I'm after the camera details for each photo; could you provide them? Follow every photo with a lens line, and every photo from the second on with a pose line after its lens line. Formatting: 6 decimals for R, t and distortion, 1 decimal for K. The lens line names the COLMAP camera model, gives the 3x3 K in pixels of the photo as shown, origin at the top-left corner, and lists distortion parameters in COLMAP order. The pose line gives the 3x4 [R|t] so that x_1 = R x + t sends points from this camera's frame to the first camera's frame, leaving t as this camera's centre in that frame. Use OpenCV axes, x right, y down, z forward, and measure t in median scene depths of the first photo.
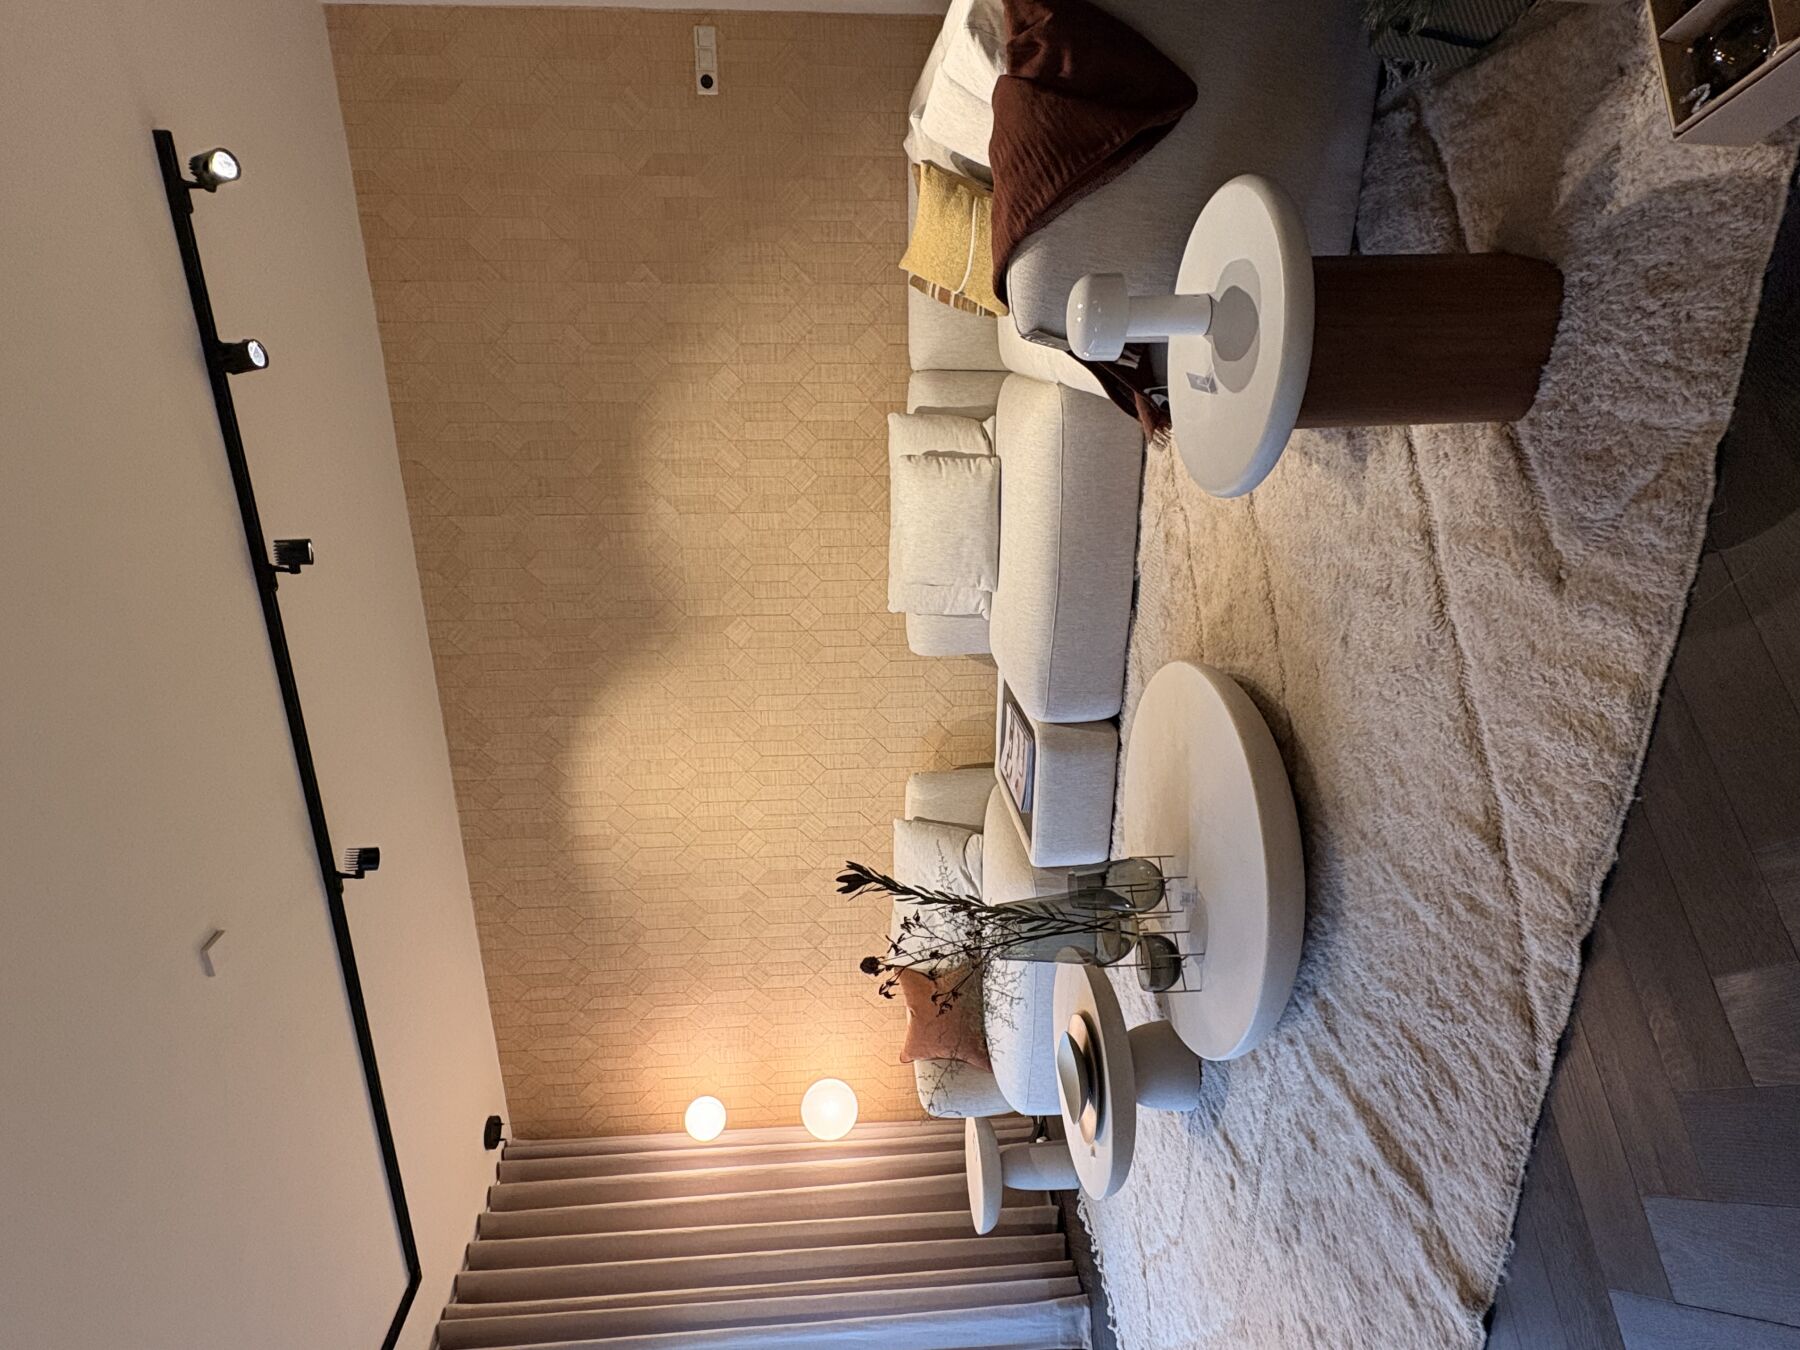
lens RADIAL K [[977.4, 0, 899.4], [0, 977.4, 673.5], [0, 0, 1]] dist [-0.002486, 0.002060]
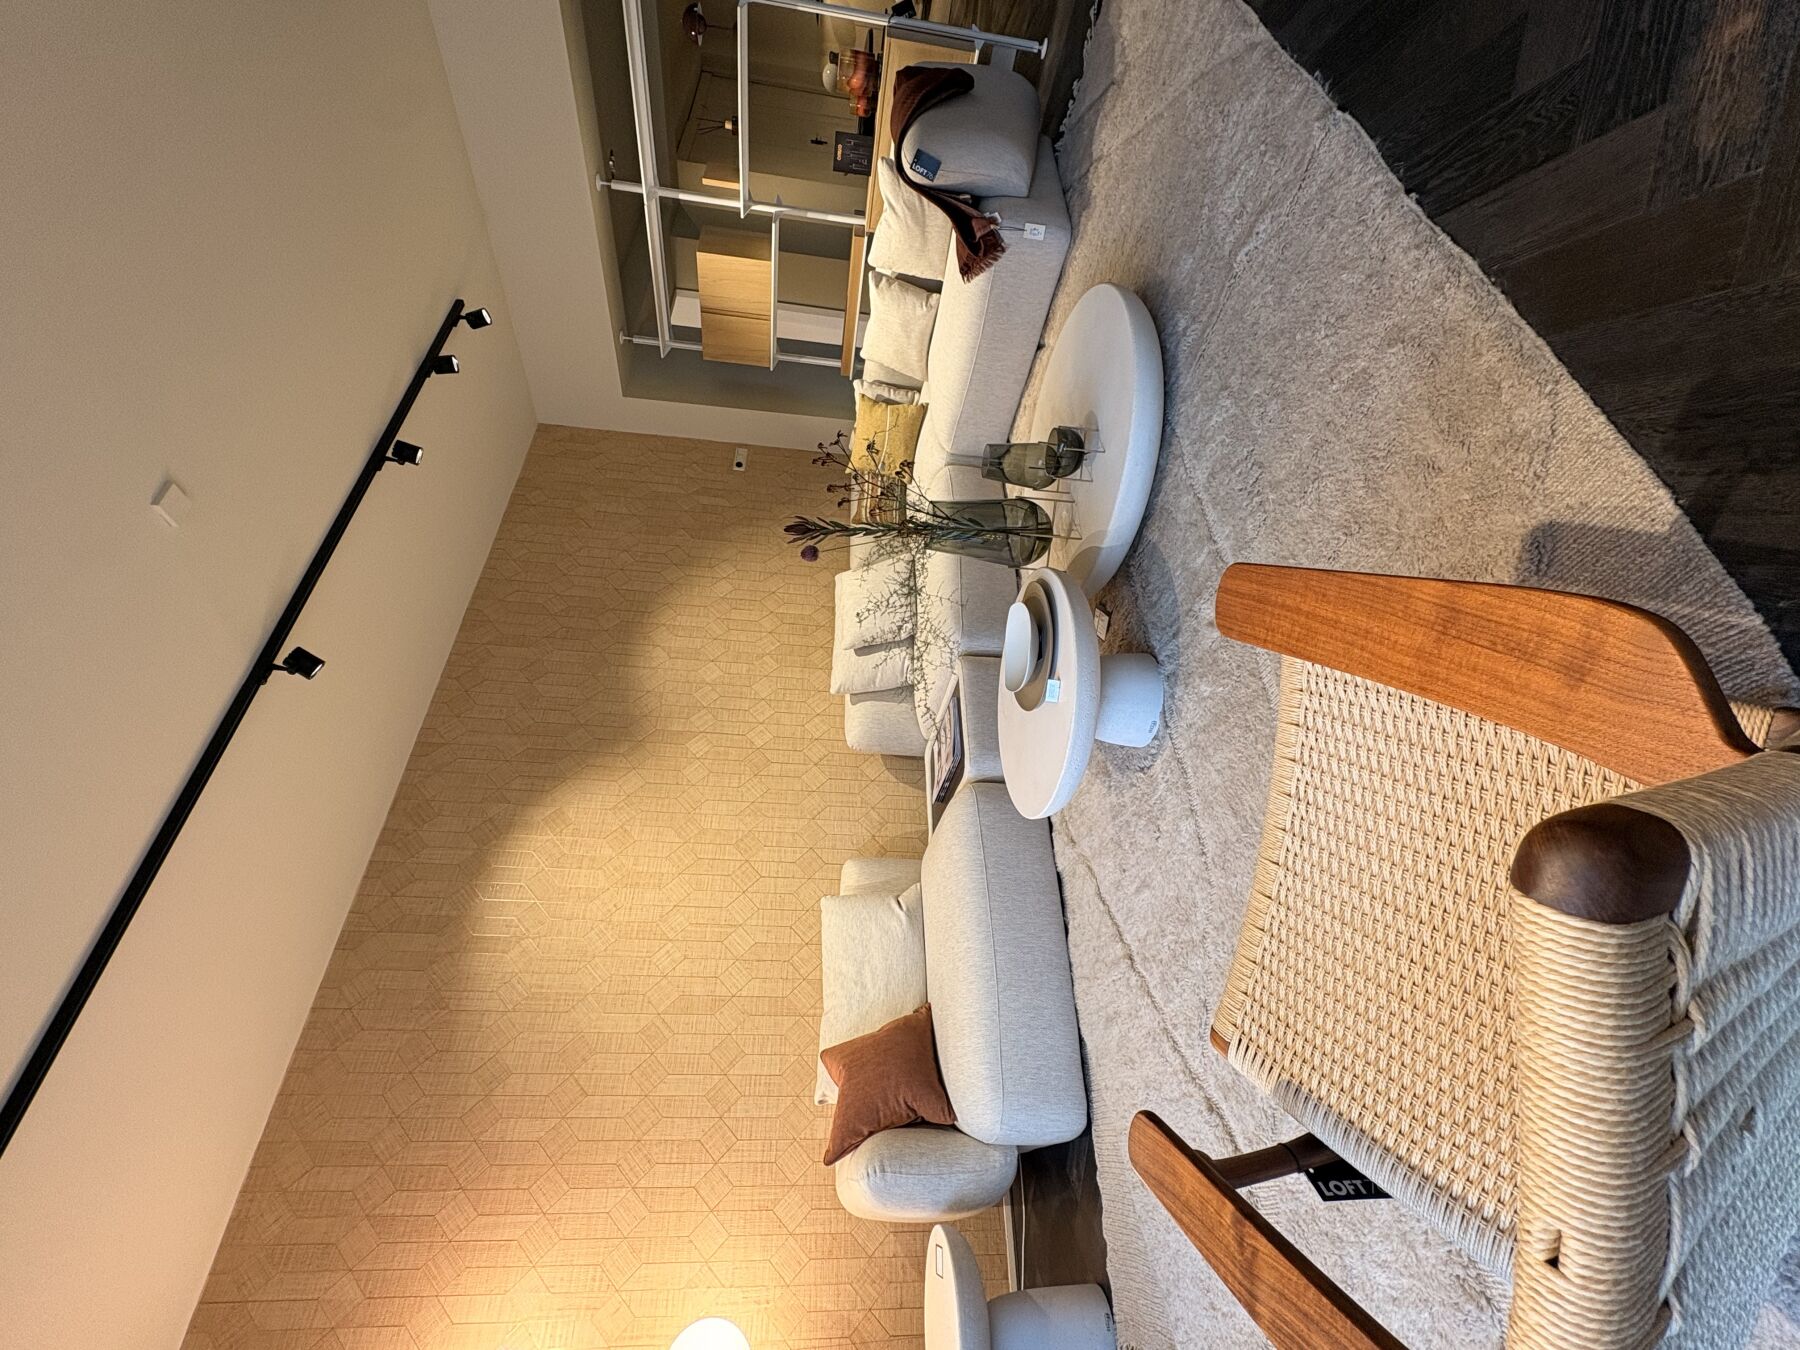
lens RADIAL K [[784.0, 0, 897.7], [0, 784.0, 673.0], [0, 0, 1]] dist [0.001041, -0.000057]
pose [[0.997504, 0.024365, 0.066273, 0.007593], [0.039767, 0.581712, -0.812422, 0.796035], [-0.058347, 0.813030, 0.579291, 0.453988]]
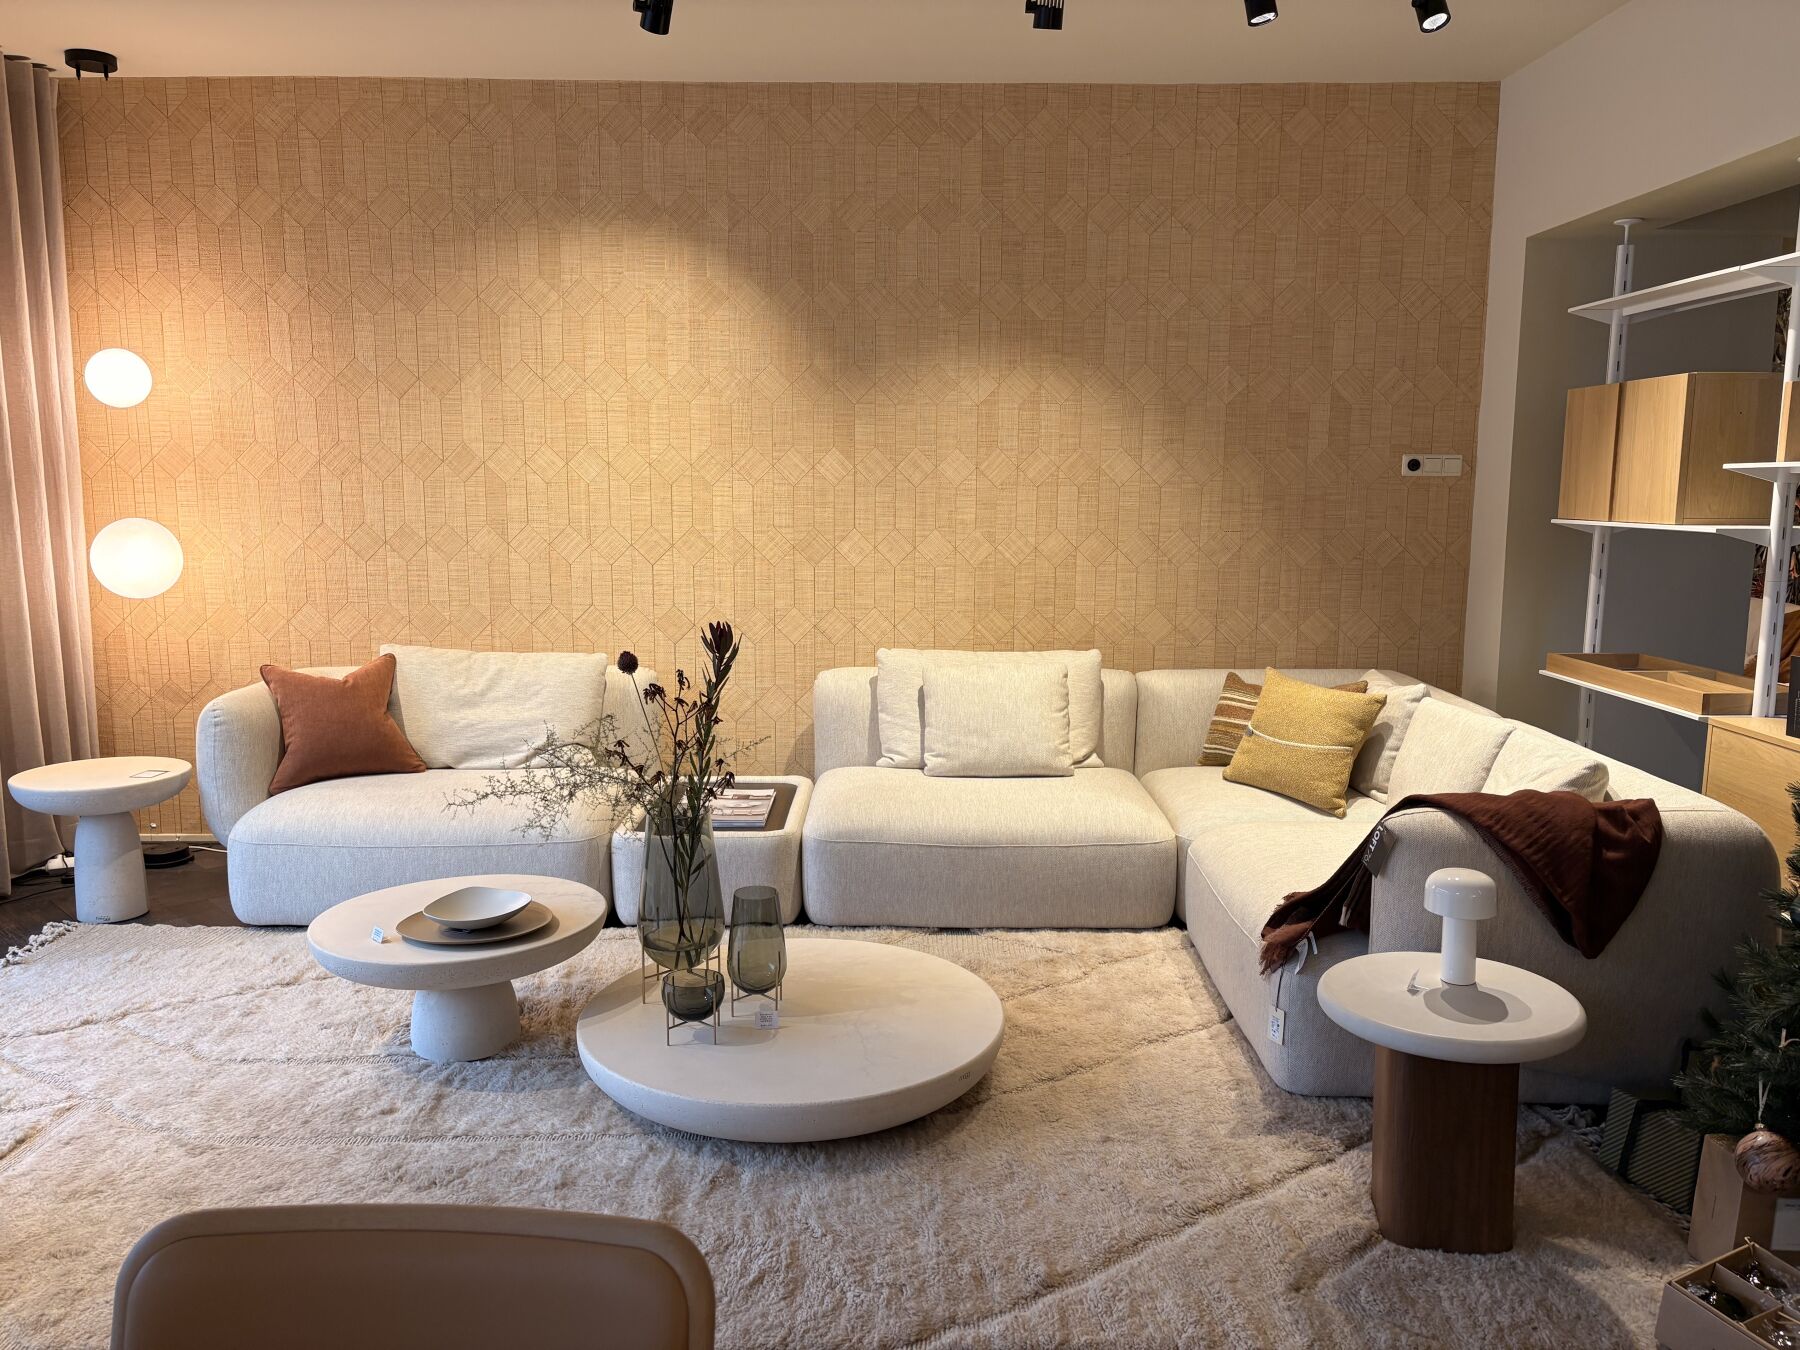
lens RADIAL K [[1358.7, 0, 898.0], [0, 1358.7, 677.7], [0, 0, 1]] dist [0.056604, -0.054463]
pose [[-0.002792, 0.997708, 0.067613, -0.073546], [-0.943242, 0.019827, -0.331514, 0.351217], [-0.332094, -0.064701, 0.941024, -0.147870]]
